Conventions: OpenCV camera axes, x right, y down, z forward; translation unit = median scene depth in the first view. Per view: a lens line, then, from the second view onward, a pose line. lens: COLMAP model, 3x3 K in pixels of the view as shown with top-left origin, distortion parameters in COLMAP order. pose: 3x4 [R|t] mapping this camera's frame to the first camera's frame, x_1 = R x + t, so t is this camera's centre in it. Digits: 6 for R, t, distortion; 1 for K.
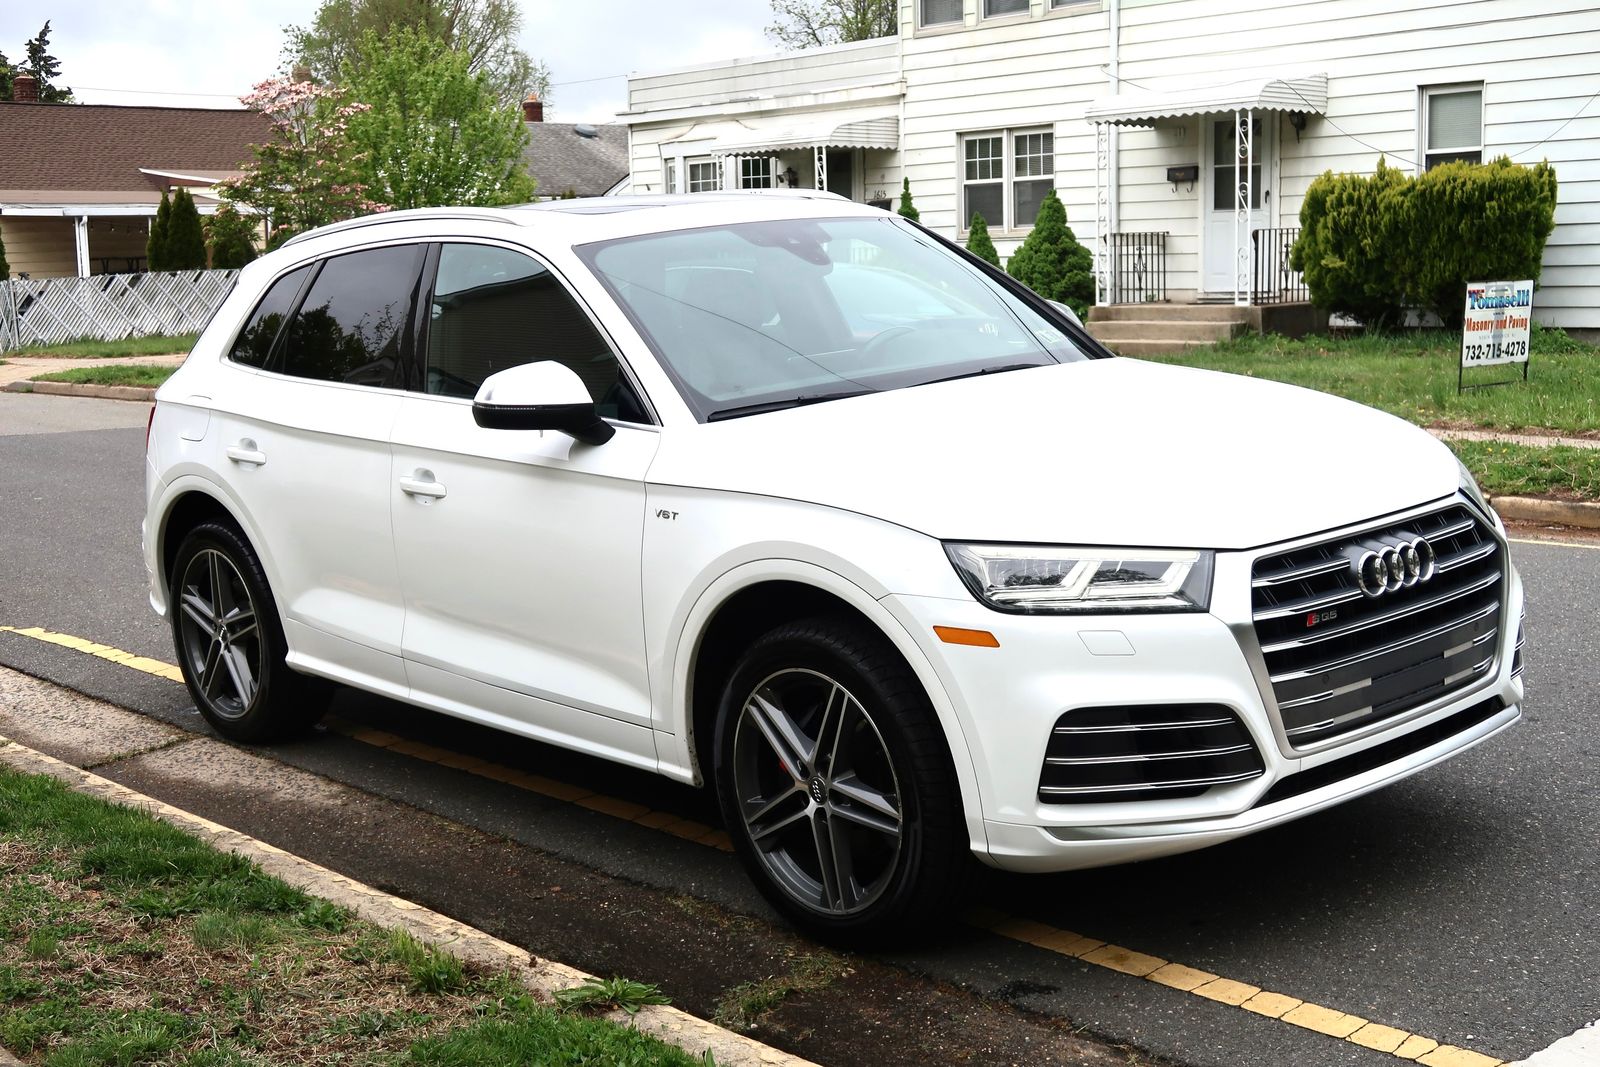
lens RADIAL K [[1988.8, 0, 810.1], [0, 1988.8, 528.1], [0, 0, 1]] dist [-0.005502, 0.000000]
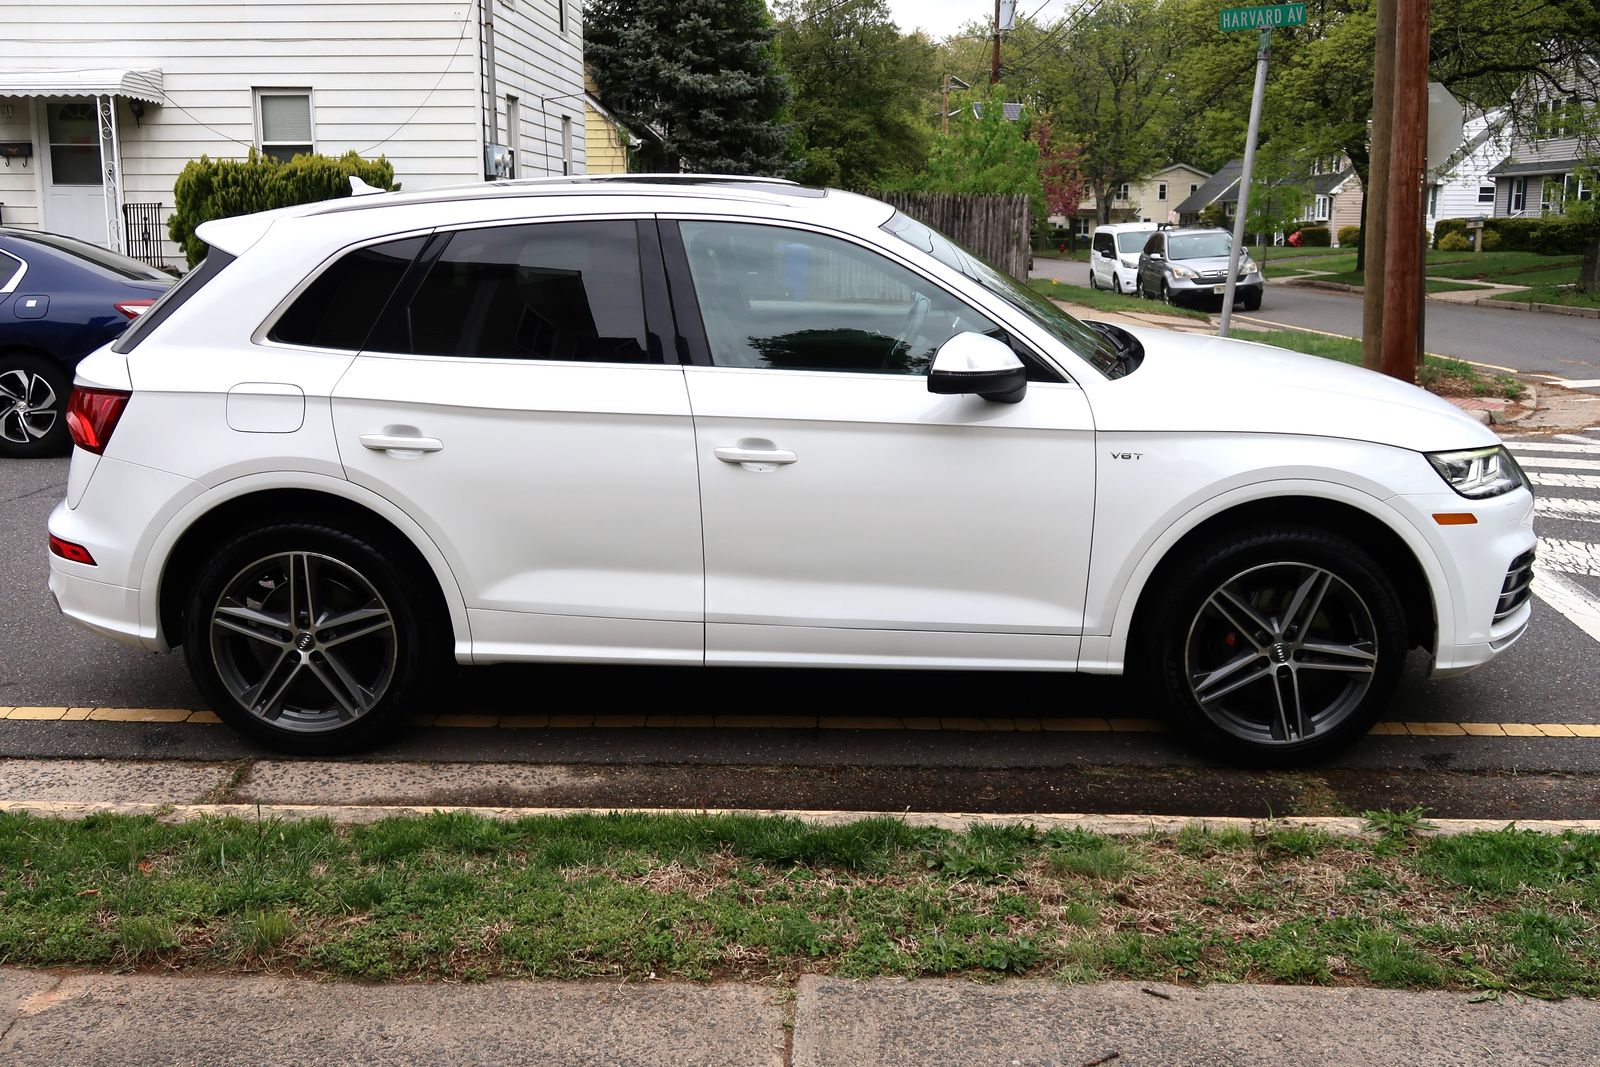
lens RADIAL K [[1589.7, 0, 796.0], [0, 1589.7, 541.5], [0, 0, 1]] dist [-0.012945, 0.000000]
pose [[0.699616, -0.117441, 0.704802, -0.175826], [0.075808, 0.993033, 0.090218, -0.011244], [-0.710486, -0.009688, 0.703644, 0.090068]]
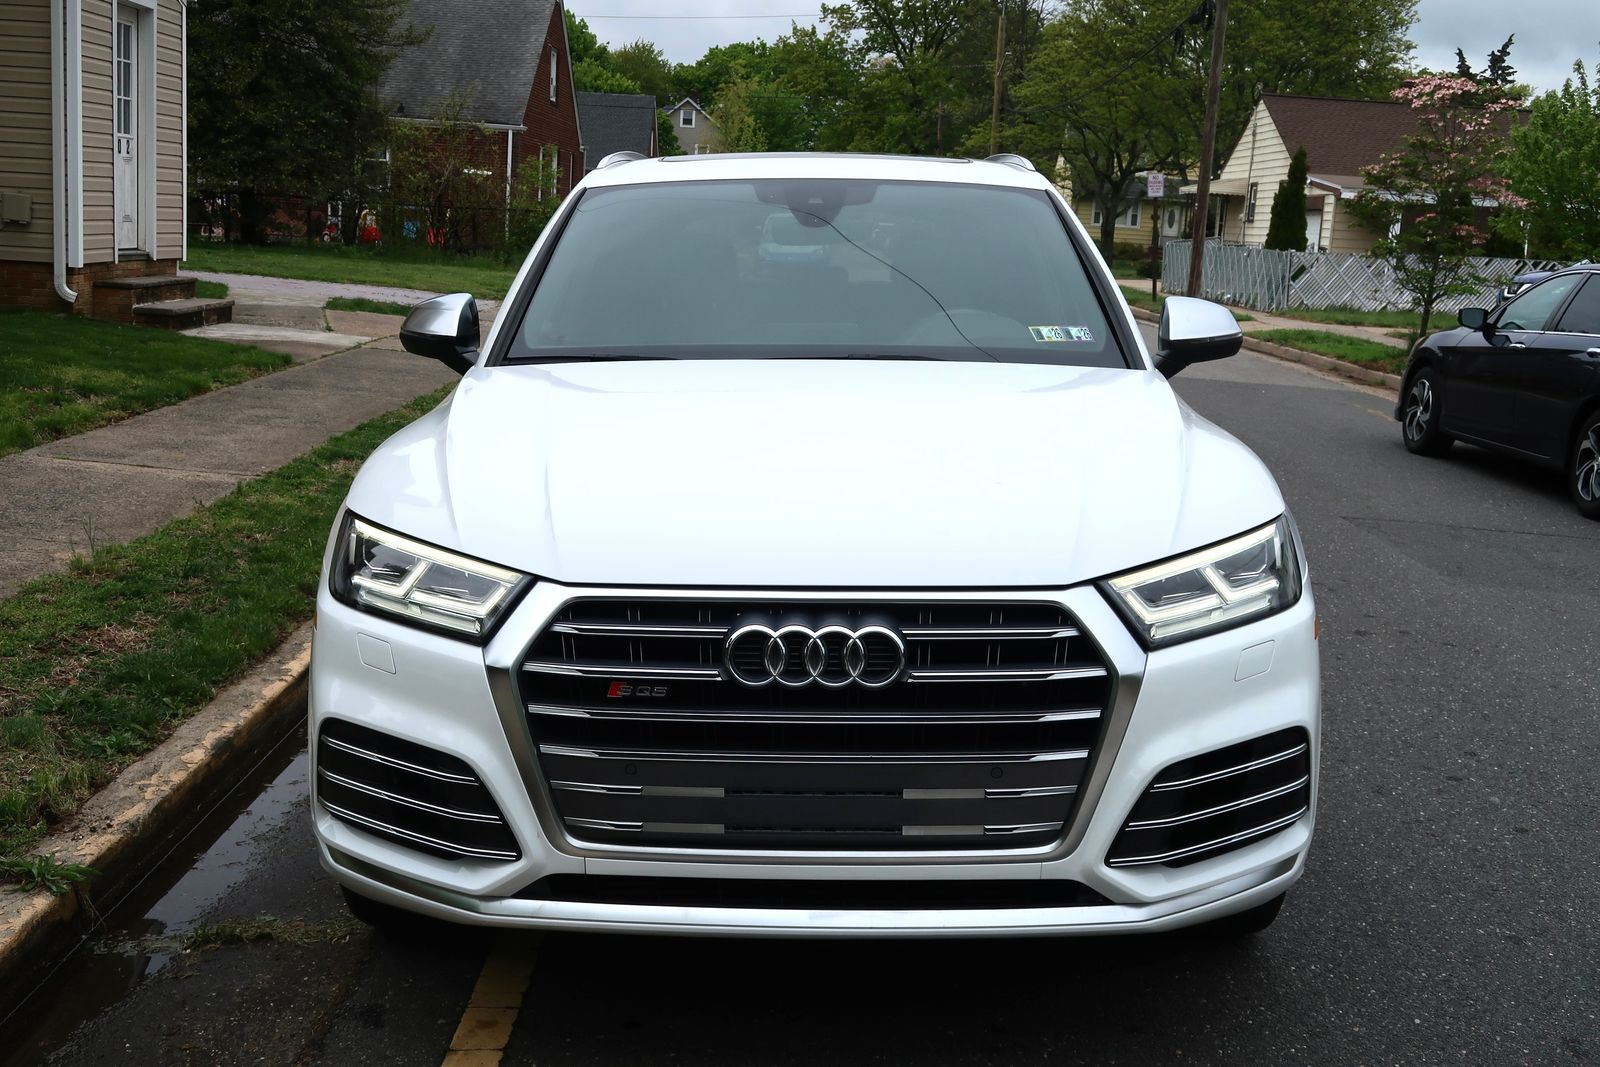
lens RADIAL K [[1726.9, 0, 850.8], [0, 1726.9, 526.3], [0, 0, 1]] dist [0.012628, 0.000000]
pose [[0.750867, 0.178536, -0.635865, 0.126952], [-0.161981, 0.983146, 0.084768, -0.015328], [0.640283, 0.039349, 0.767131, 0.091592]]
